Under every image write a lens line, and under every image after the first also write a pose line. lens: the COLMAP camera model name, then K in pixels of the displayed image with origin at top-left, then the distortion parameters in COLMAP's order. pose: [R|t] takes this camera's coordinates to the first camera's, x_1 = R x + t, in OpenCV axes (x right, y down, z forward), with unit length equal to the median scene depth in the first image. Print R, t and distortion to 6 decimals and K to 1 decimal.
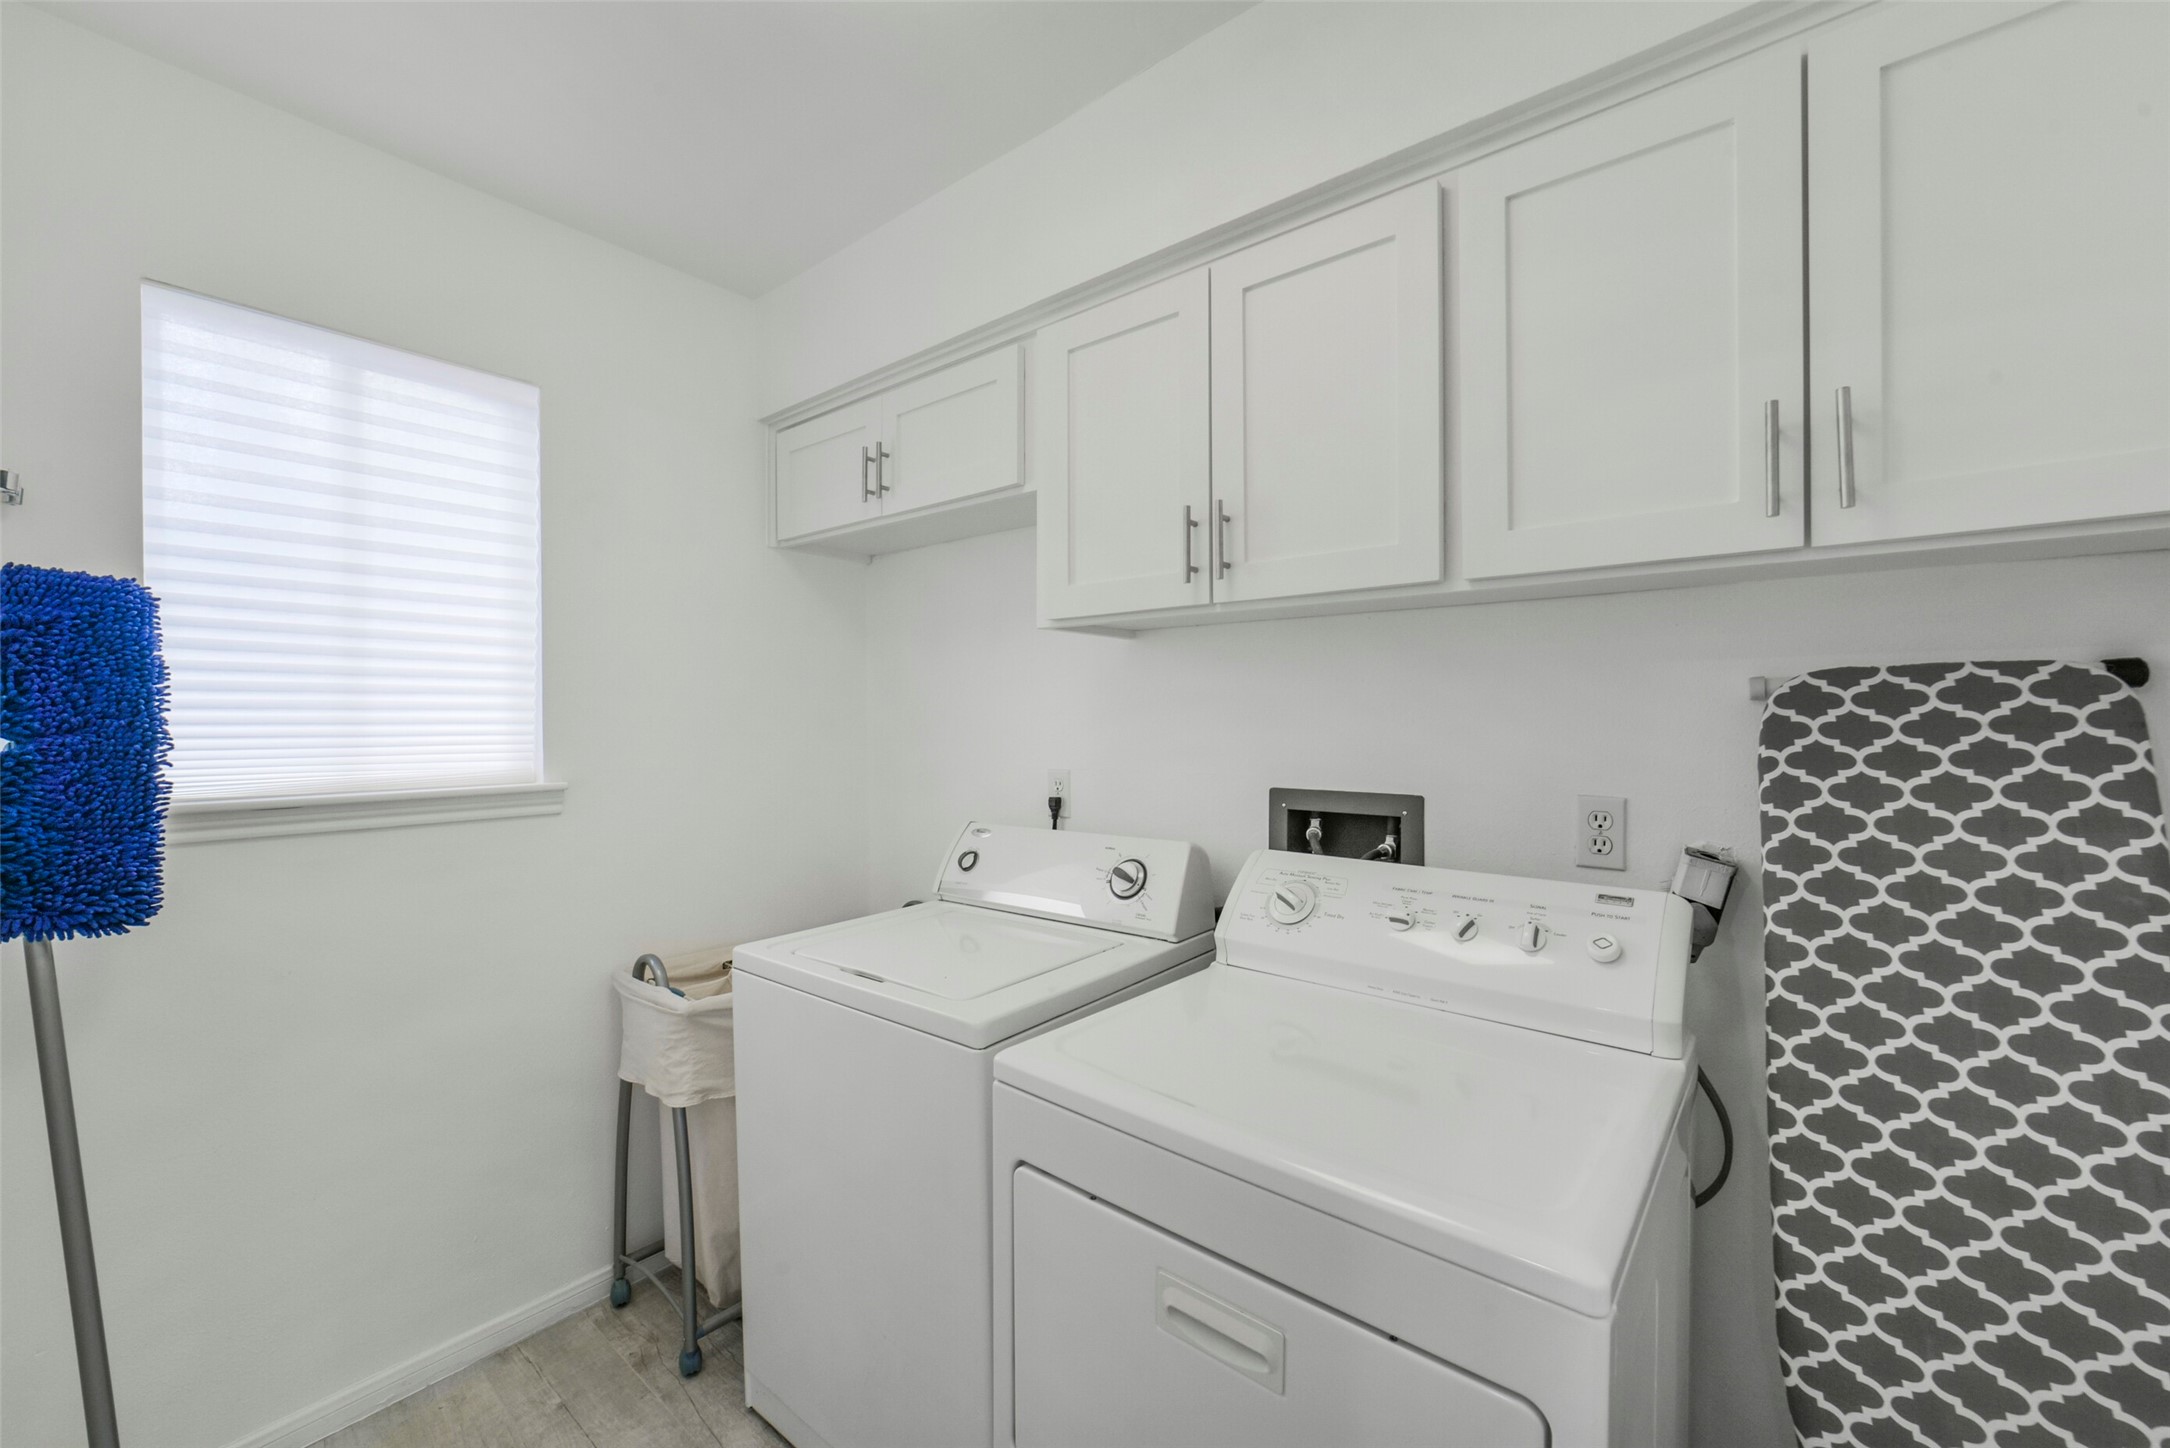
lens RADIAL K [[833.5, 0, 1082.1], [0, 833.5, 709.3], [0, 0, 1]] dist [-0.000193, -0.004562]
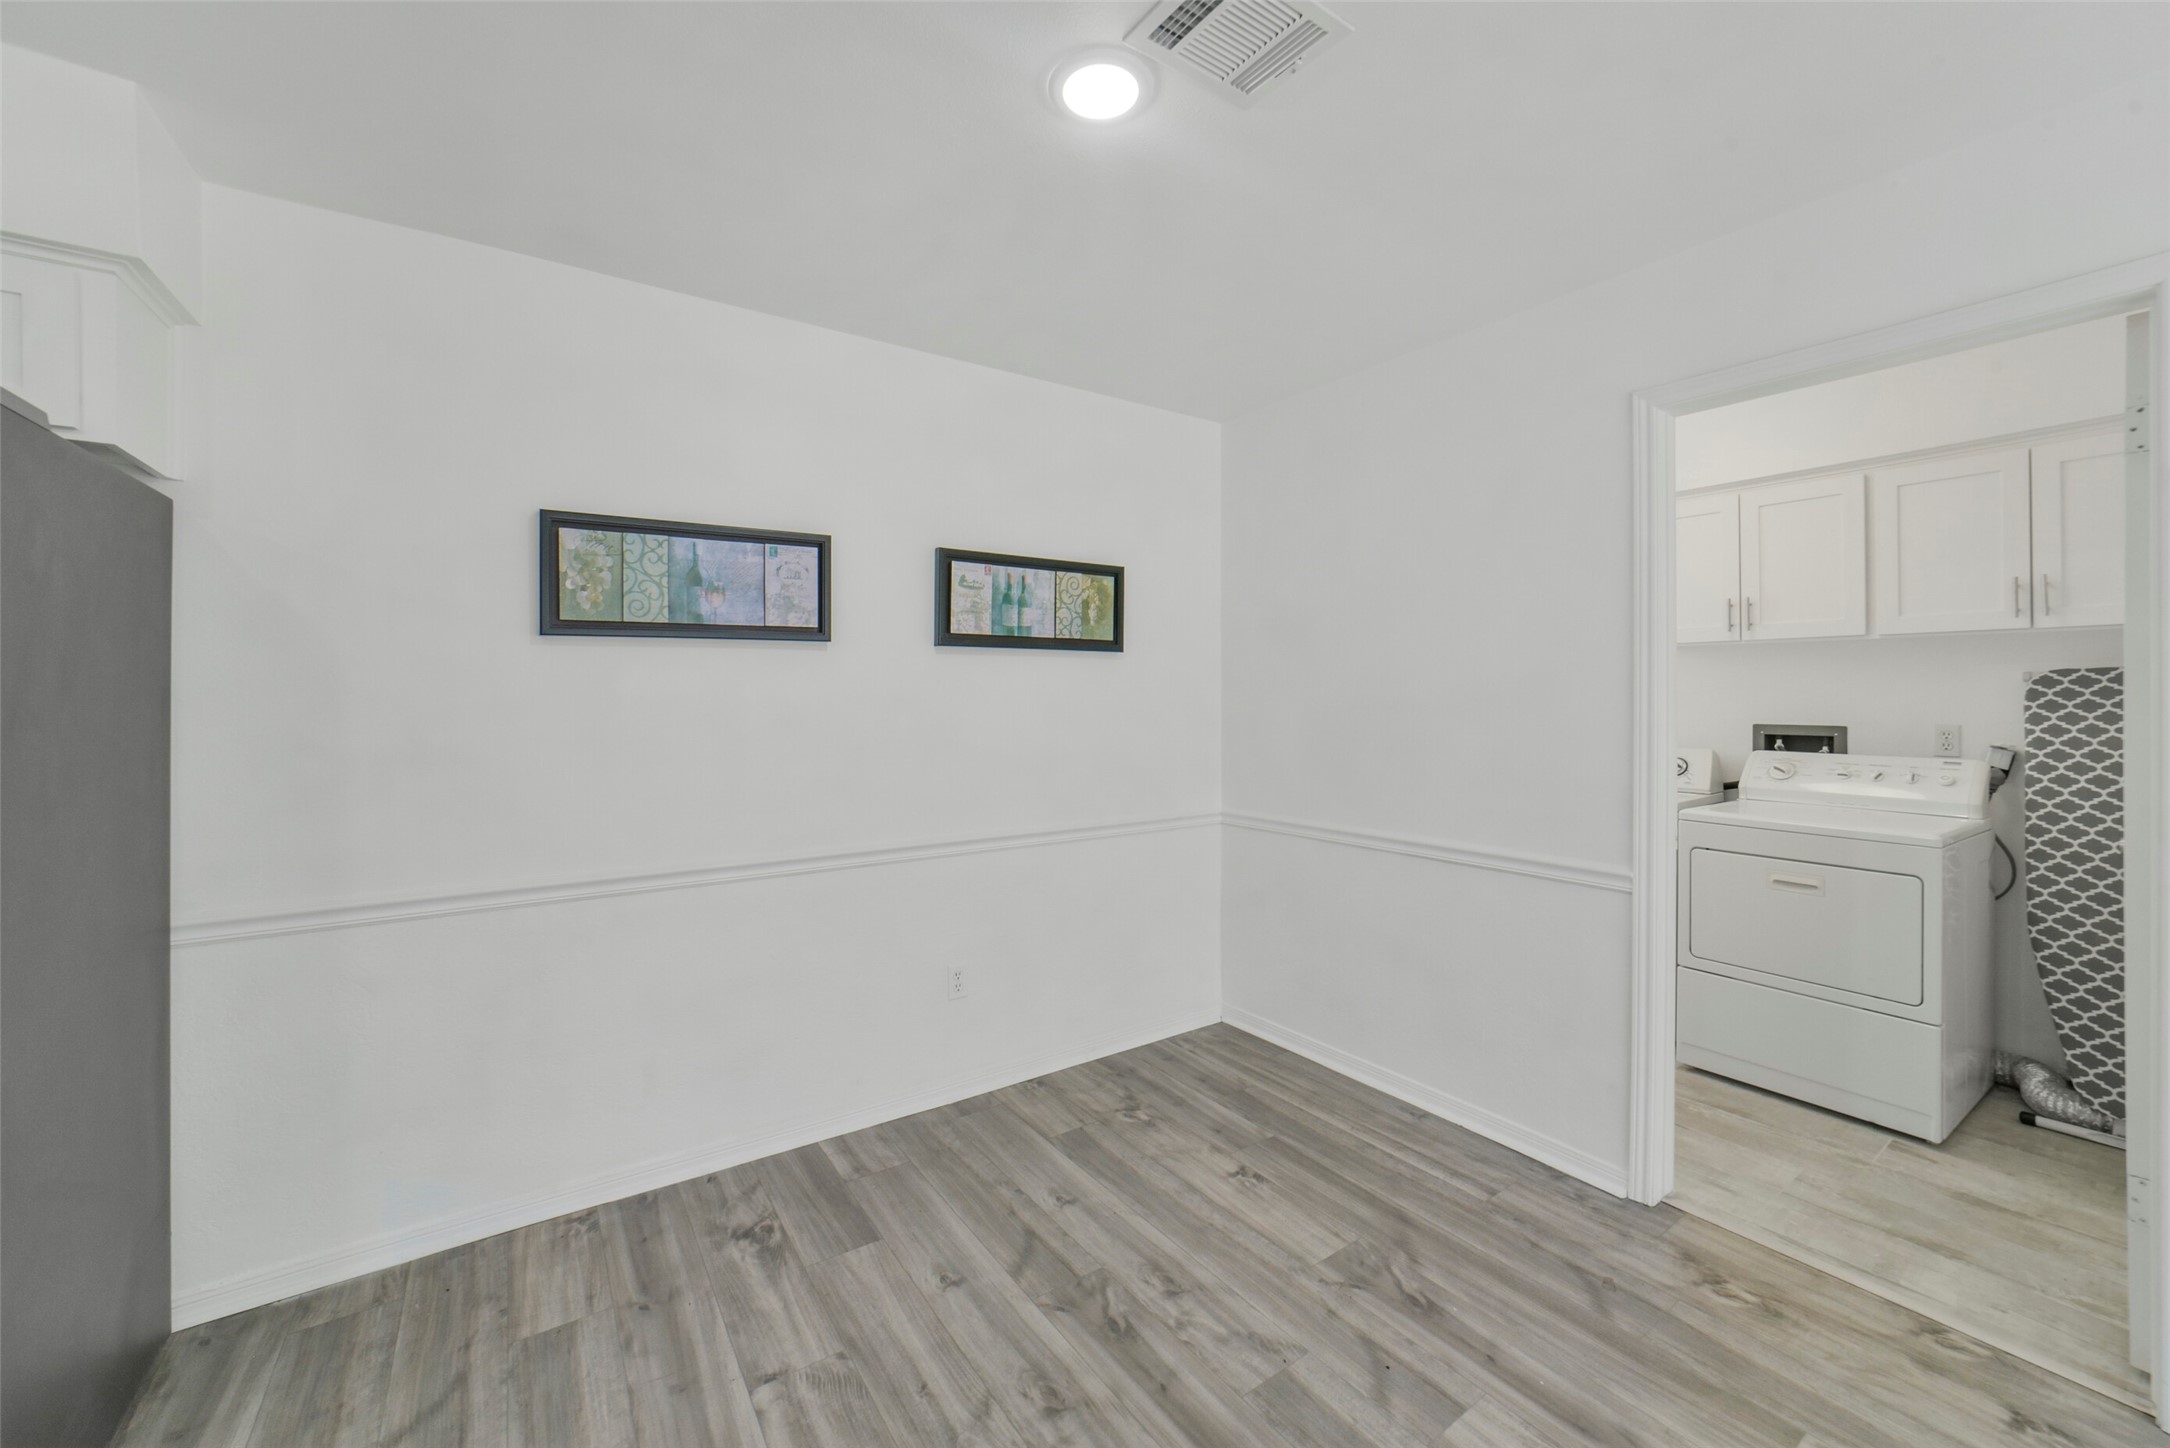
lens RADIAL K [[836.0, 0, 1088.5], [0, 836.0, 675.8], [0, 0, 1]] dist [-0.027056, 0.008339]
pose [[0.962723, -0.007103, -0.270397, -1.193880], [0.004996, 0.999952, -0.008481, -0.022770], [0.270444, 0.006814, 0.962712, -2.079446]]
